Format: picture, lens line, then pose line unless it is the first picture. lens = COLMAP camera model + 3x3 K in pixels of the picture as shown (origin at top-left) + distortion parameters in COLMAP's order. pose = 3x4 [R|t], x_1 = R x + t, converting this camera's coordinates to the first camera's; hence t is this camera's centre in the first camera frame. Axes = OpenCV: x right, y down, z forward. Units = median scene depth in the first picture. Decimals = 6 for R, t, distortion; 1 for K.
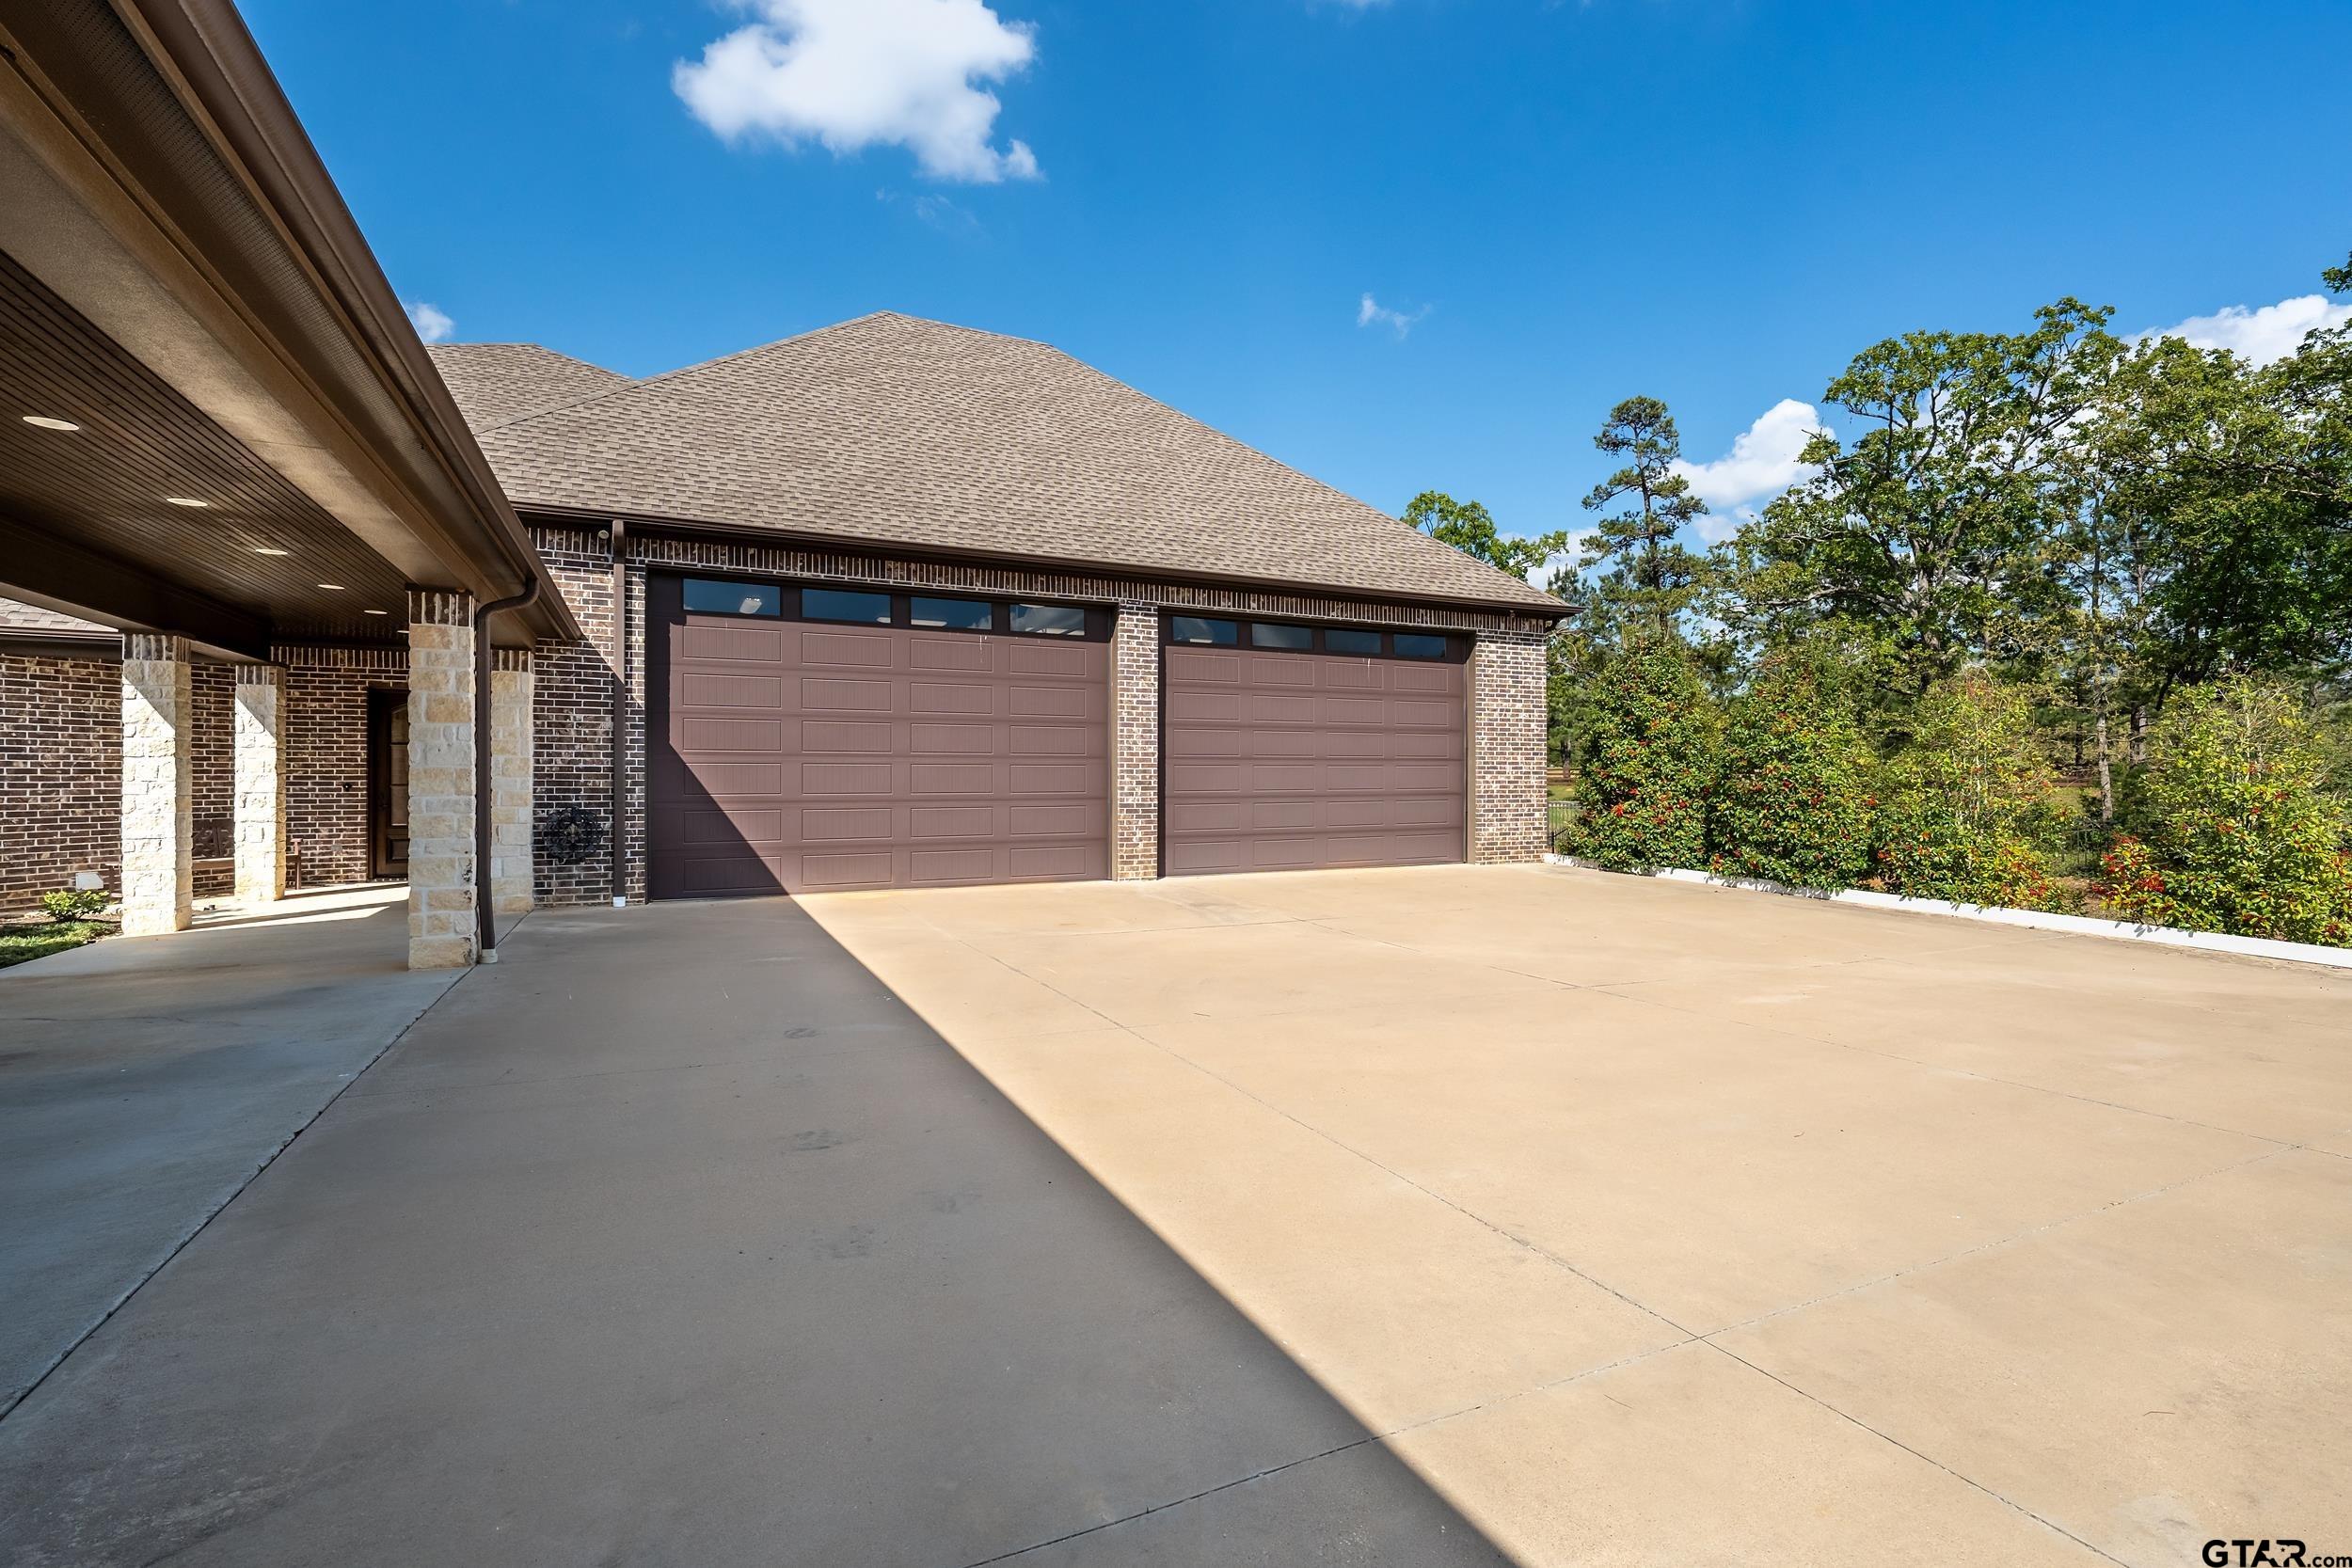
lens RADIAL K [[1051.3, 0, 1176.0], [0, 1051.3, 784.0], [0, 0, 1]] dist [-0.000027, -0.000041]
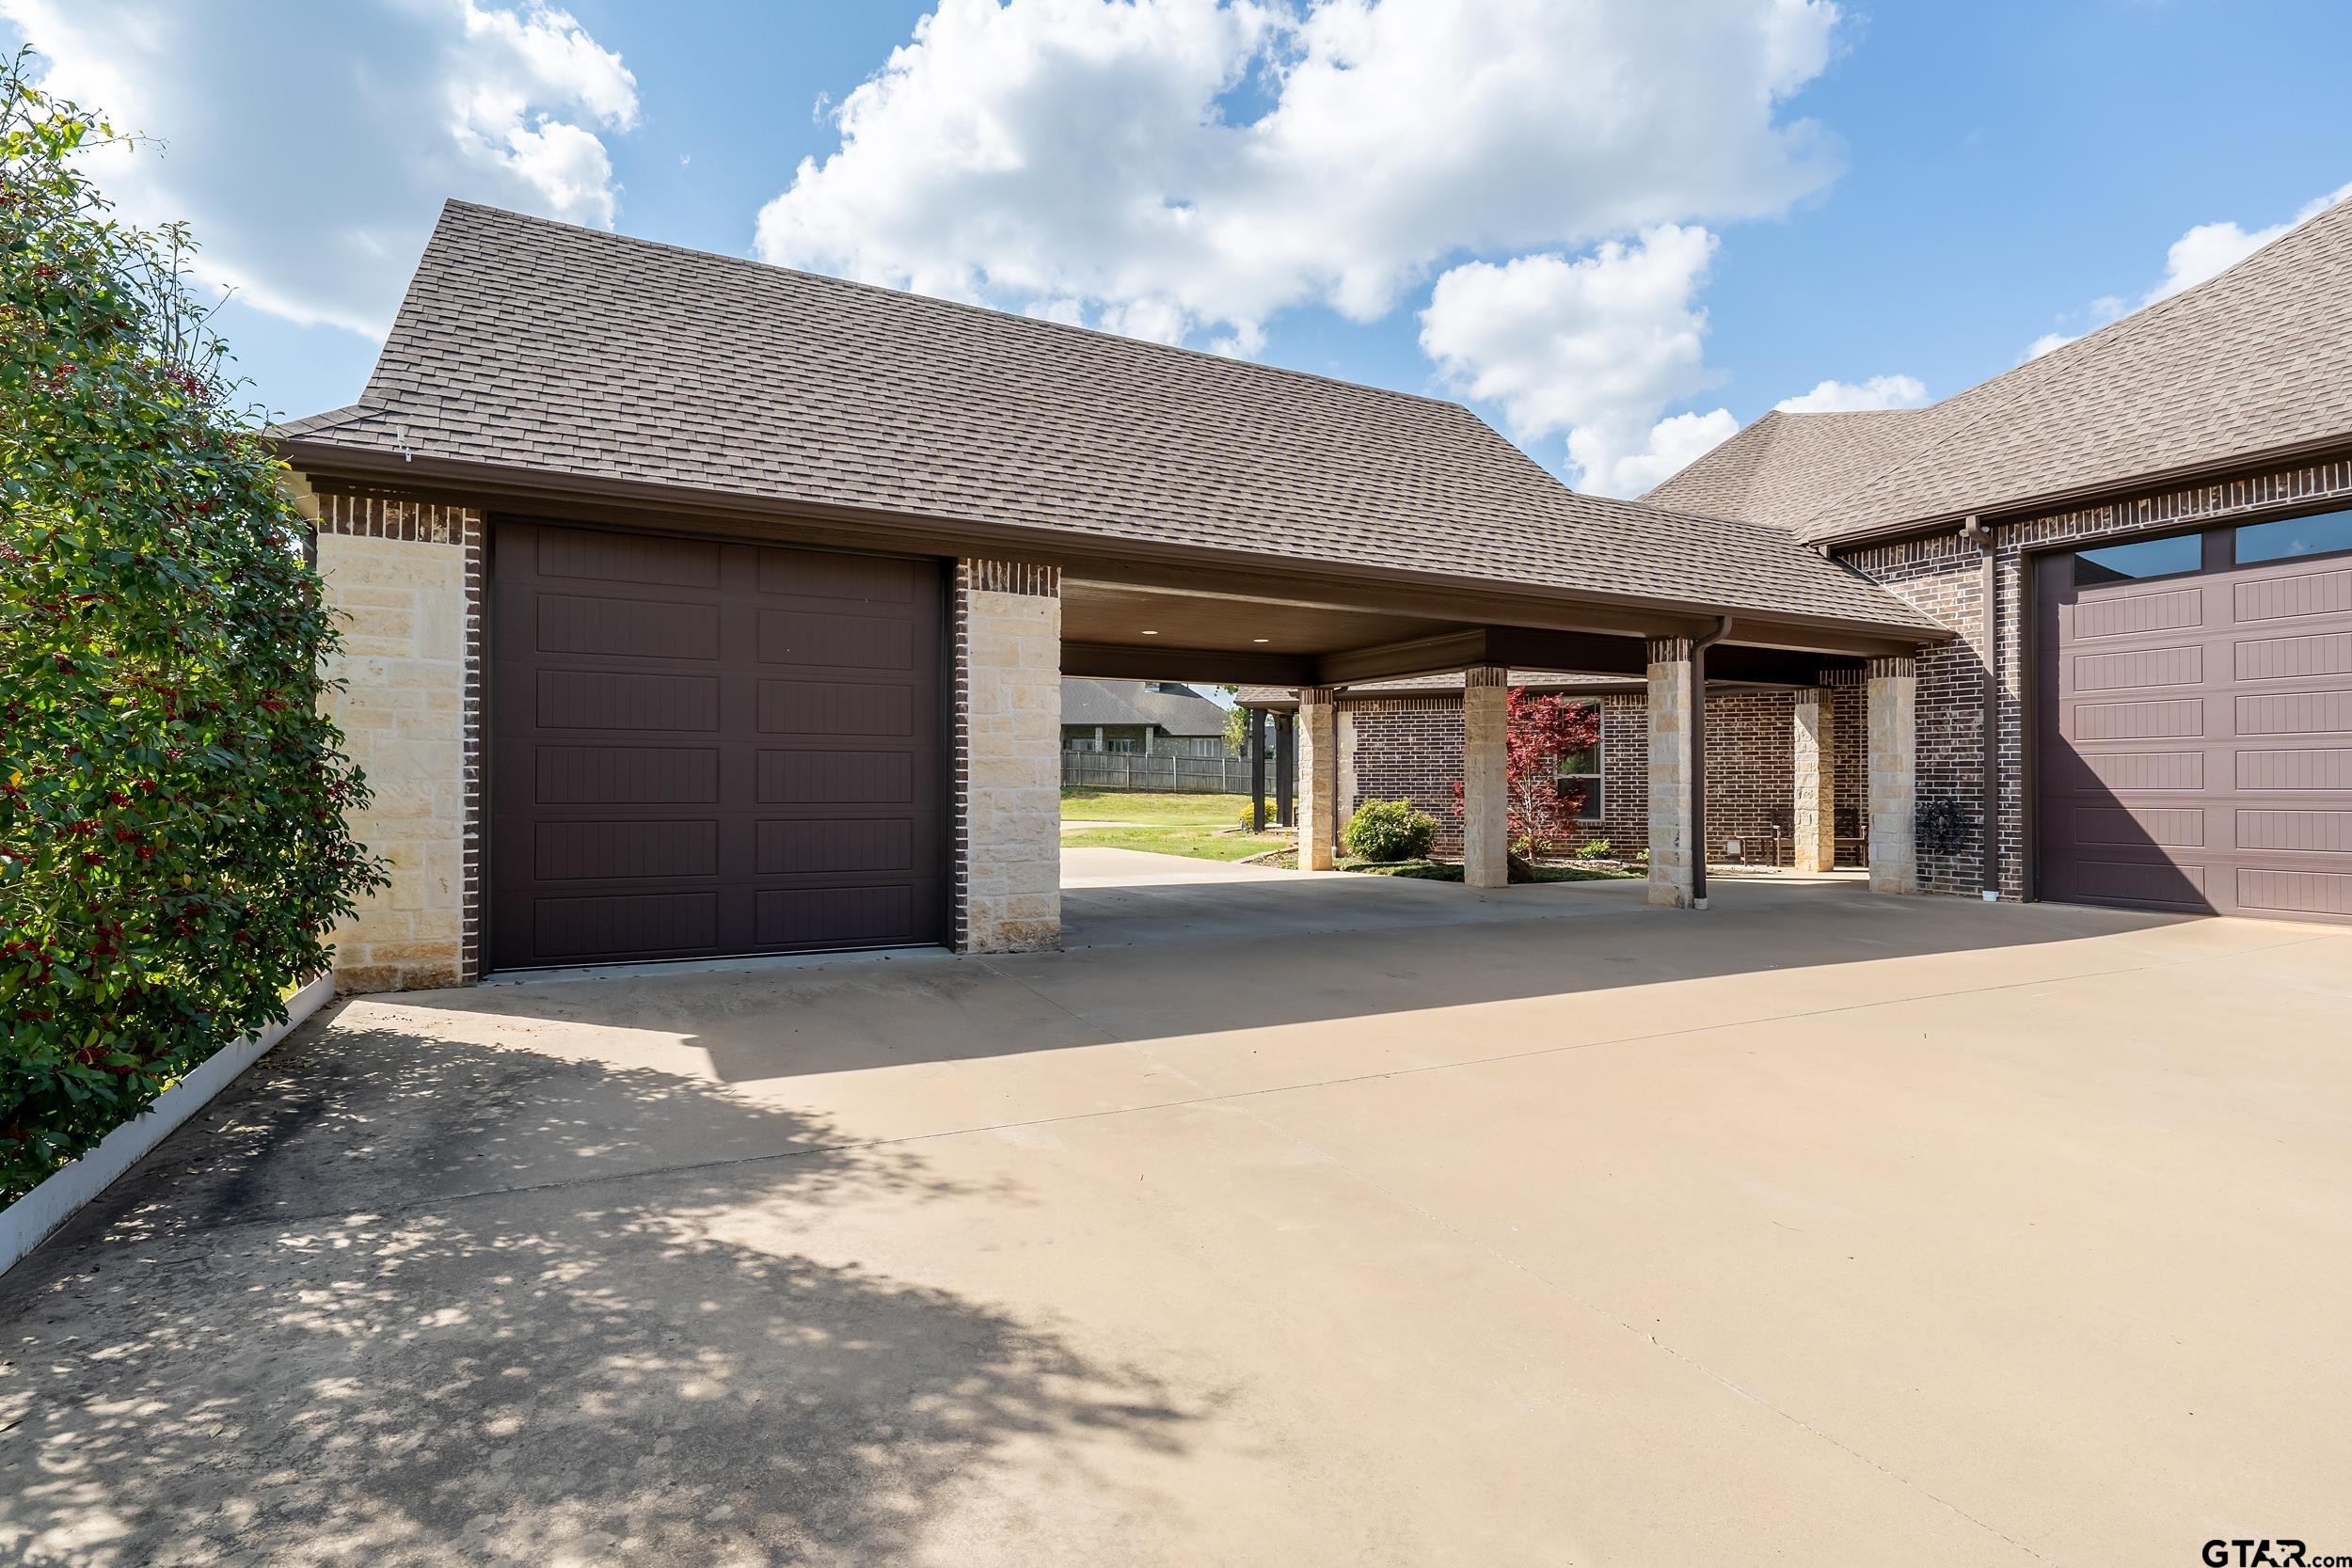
lens RADIAL K [[1023.0, 0, 1113.9], [0, 1023.0, 791.9], [0, 0, 1]] dist [-0.000415, 0.000132]
pose [[-0.011676, 0.006417, -0.999911, 0.445972], [-0.004870, 0.999967, 0.006475, 0.011145], [0.999920, 0.004945, -0.011644, 0.181609]]
